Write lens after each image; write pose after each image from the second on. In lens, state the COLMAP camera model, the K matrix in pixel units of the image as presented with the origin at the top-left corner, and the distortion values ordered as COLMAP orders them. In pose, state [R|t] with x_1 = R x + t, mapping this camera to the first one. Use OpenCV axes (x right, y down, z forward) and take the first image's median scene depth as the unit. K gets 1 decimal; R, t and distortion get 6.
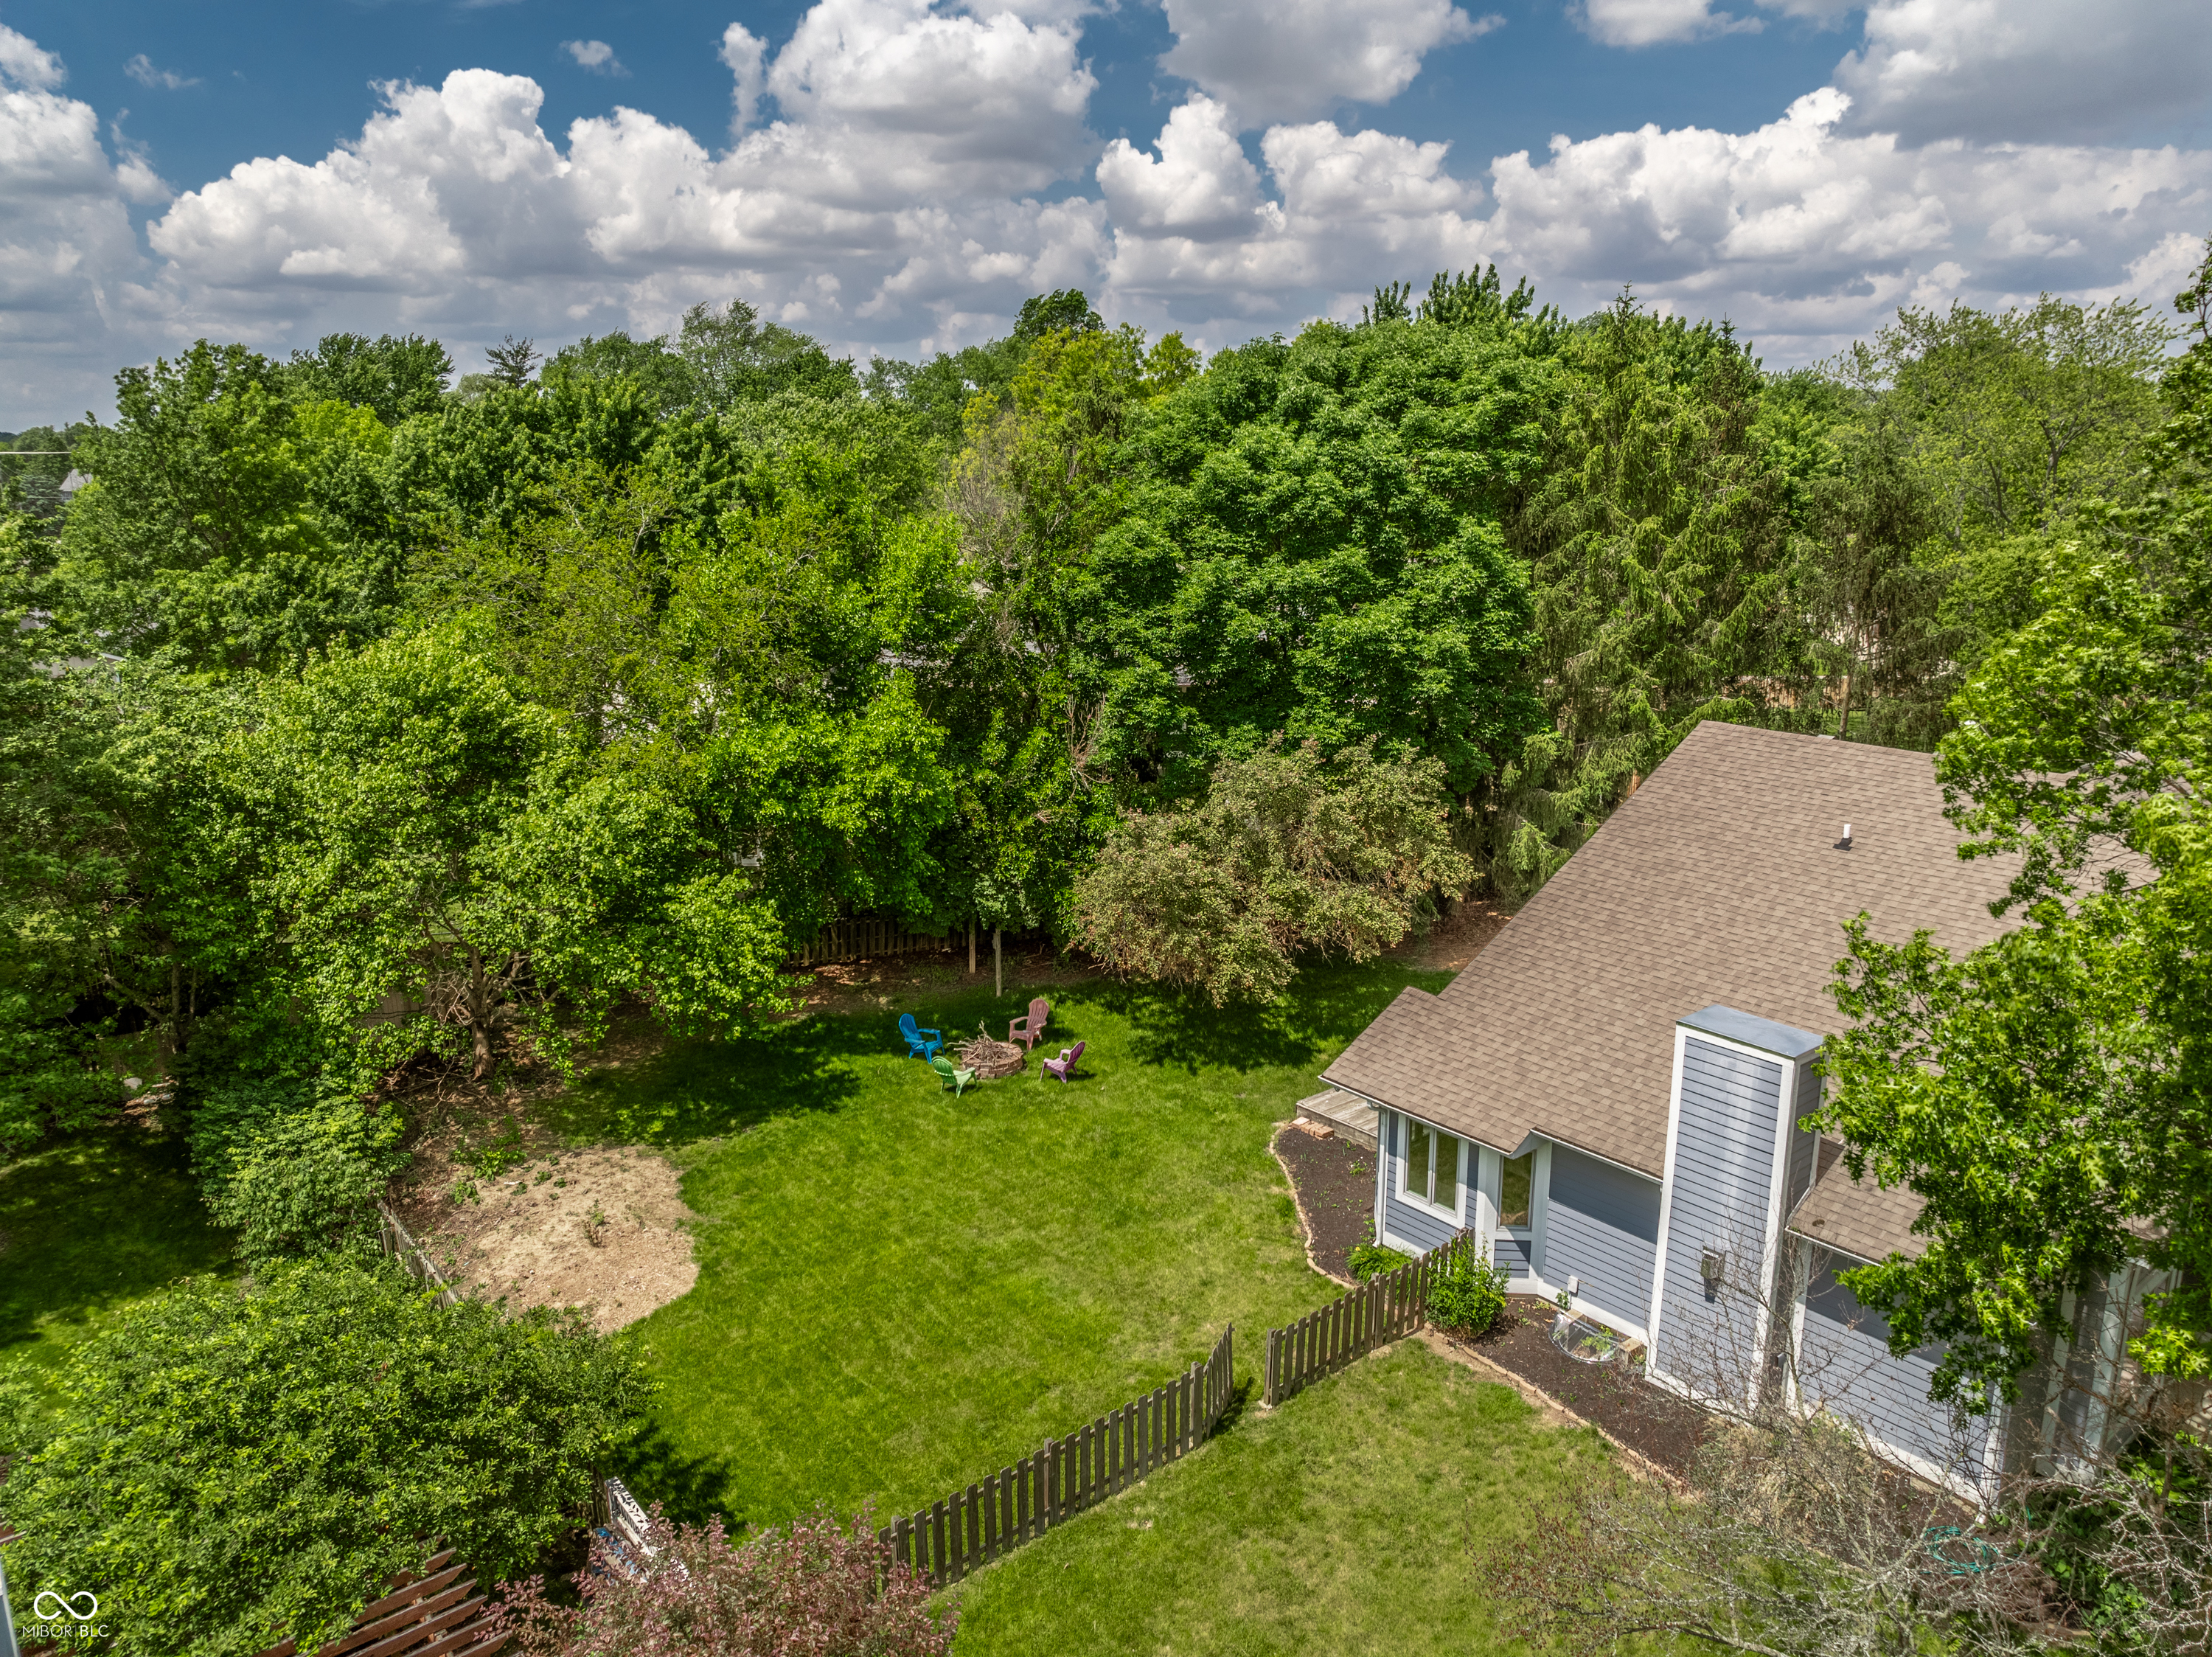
lens RADIAL K [[1574.0, 0, 1106.0], [0, 1574.0, 828.5], [0, 0, 1]] dist [0.010875, -0.112175]
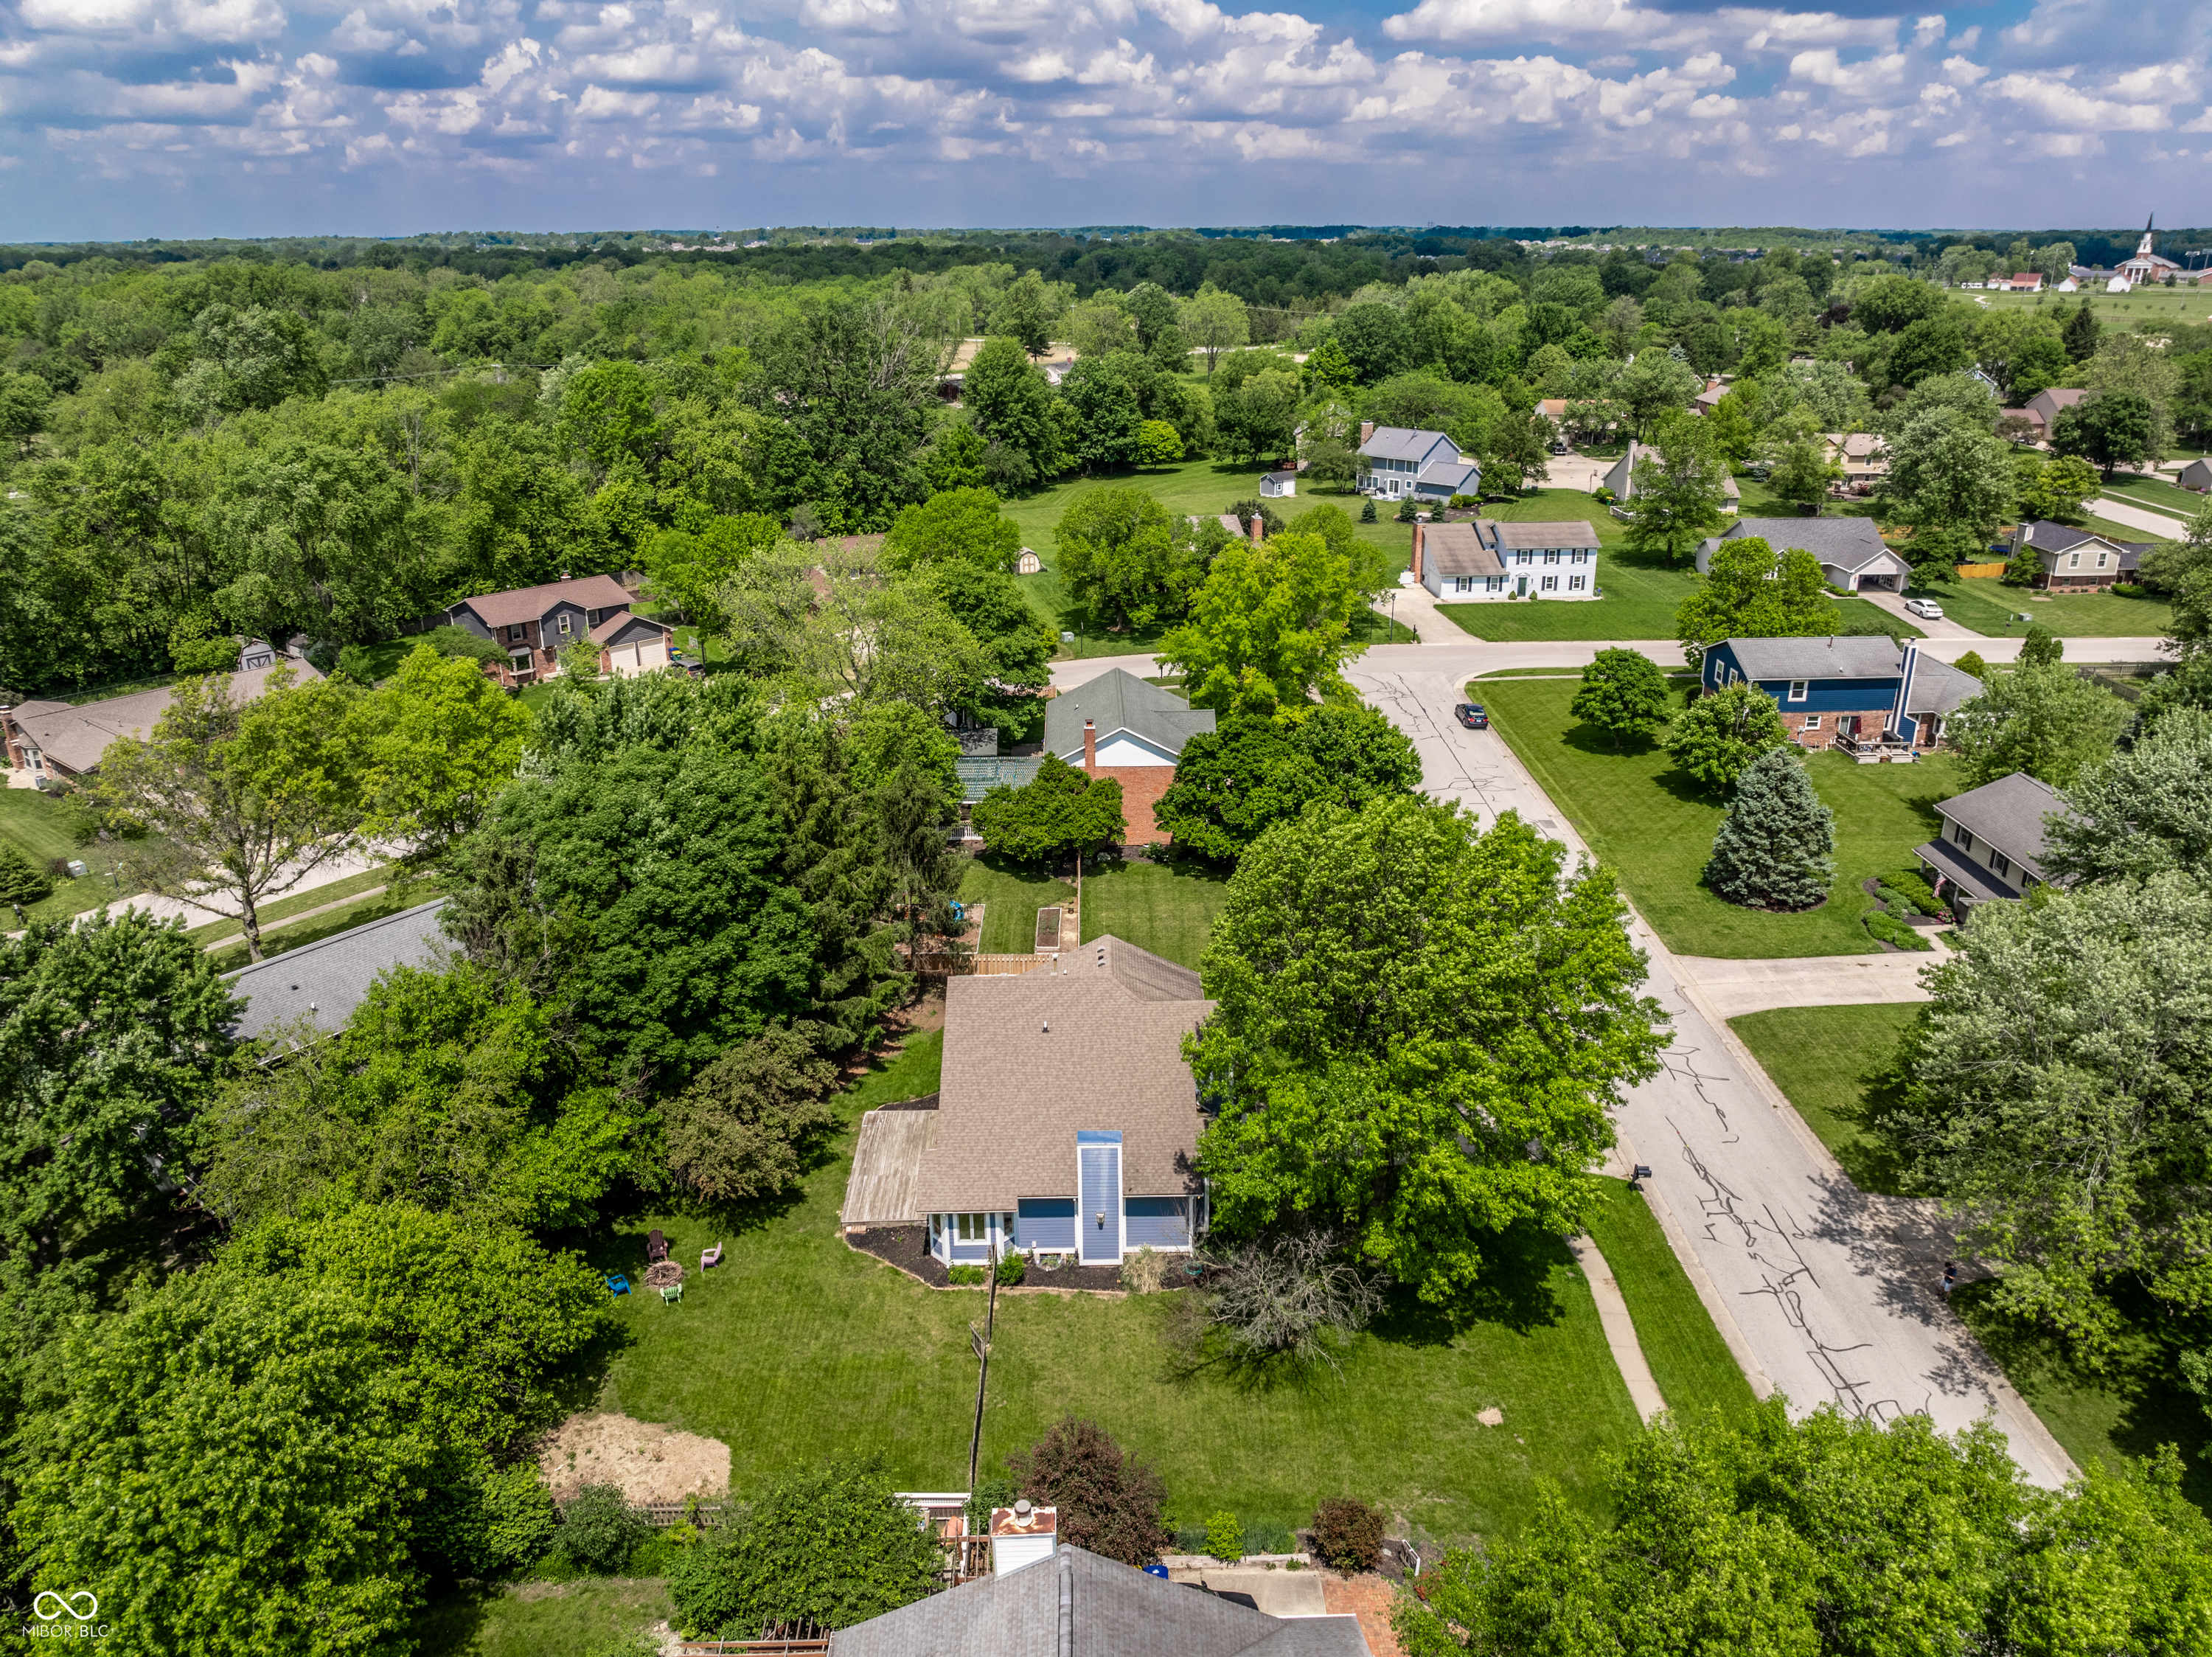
lens RADIAL K [[1574.0, 0, 1106.0], [0, 1574.0, 828.5], [0, 0, 1]] dist [0.010875, -0.112175]
pose [[0.623671, -0.274573, 0.731877, -1.097768], [0.197112, 0.961264, 0.192661, -0.690922], [-0.756427, 0.024105, 0.653634, -0.643015]]
